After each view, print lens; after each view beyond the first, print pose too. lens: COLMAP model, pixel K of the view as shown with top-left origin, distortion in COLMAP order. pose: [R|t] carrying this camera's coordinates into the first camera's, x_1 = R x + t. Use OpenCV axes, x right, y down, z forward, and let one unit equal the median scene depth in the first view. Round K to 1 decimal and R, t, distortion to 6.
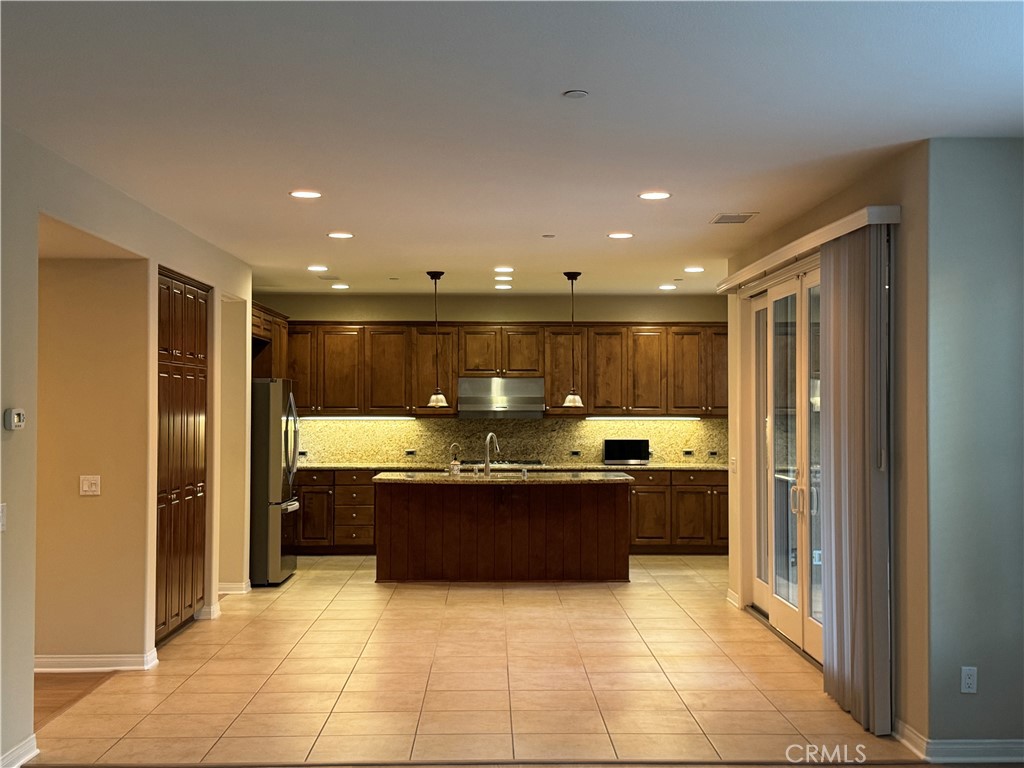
lens RADIAL K [[1269.7, 0, 508.4], [0, 1269.7, 380.2], [0, 0, 1]] dist [0.008007, 0.000000]
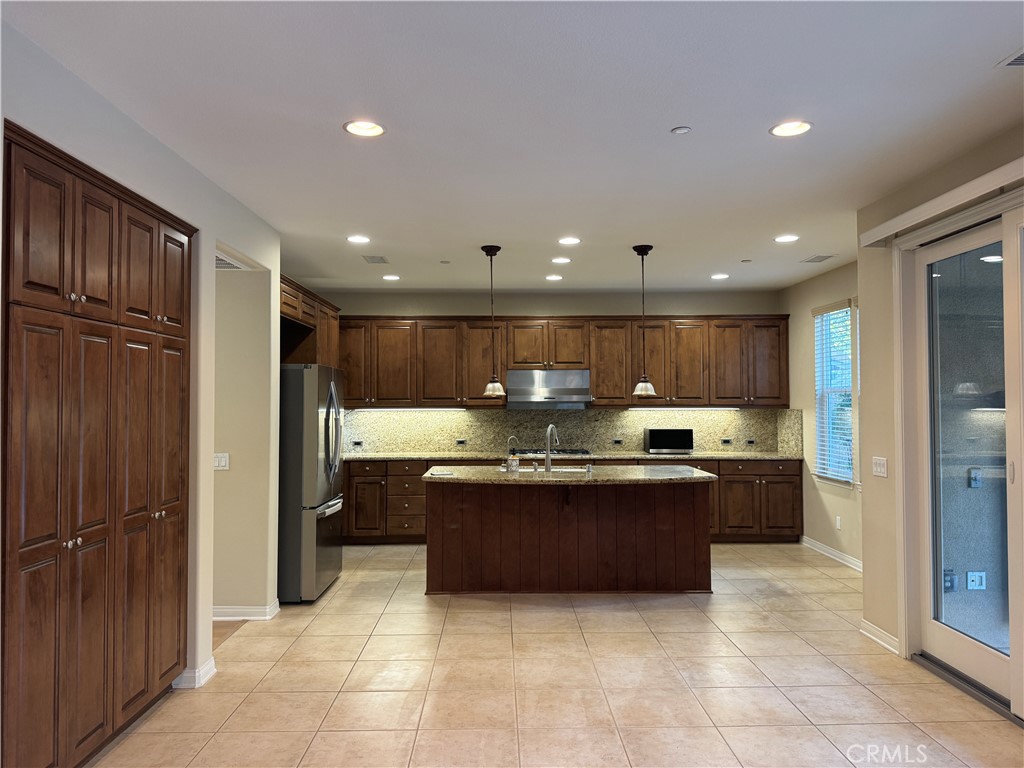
lens RADIAL K [[718.2, 0, 507.0], [0, 718.2, 383.1], [0, 0, 1]] dist [0.038640, -0.018512]
pose [[0.999989, -0.004521, -0.000938, -0.039940], [0.004514, 0.999958, -0.007955, 0.013630], [0.000974, 0.007950, 0.999968, 0.423367]]
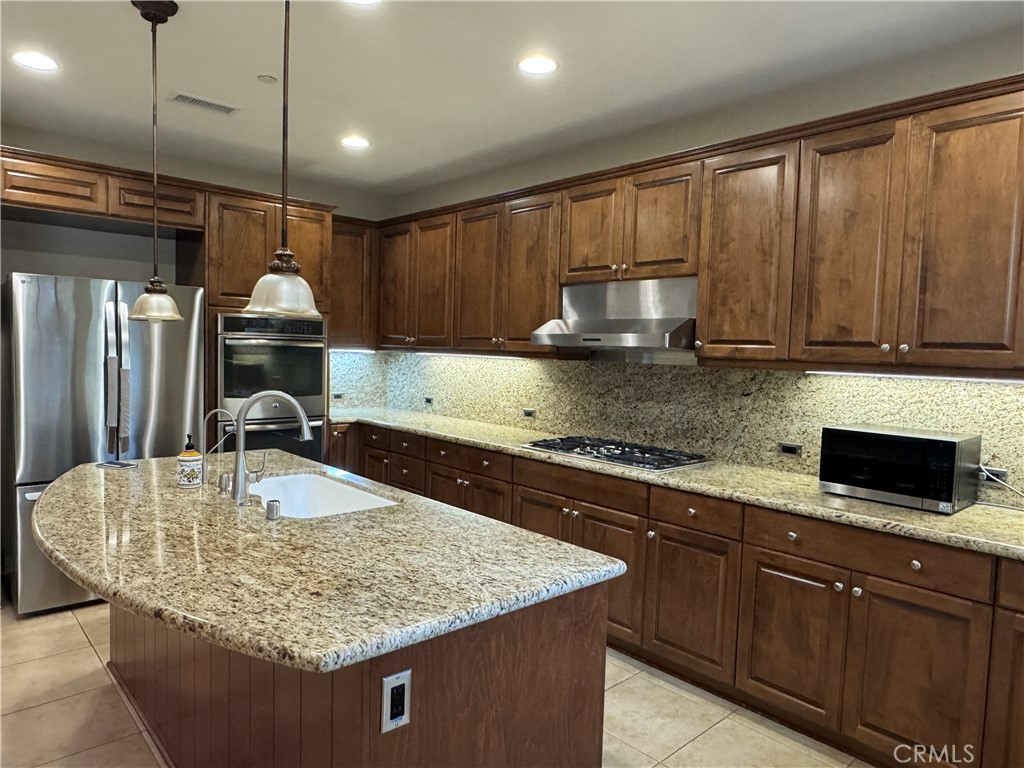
lens RADIAL K [[661.3, 0, 502.7], [0, 661.3, 393.8], [0, 0, 1]] dist [-0.001308, -0.003028]
pose [[0.658629, 0.071552, -0.749058, 0.164774], [-0.018445, 0.996705, 0.078990, 0.023105], [0.752242, -0.038209, 0.657779, 0.812749]]
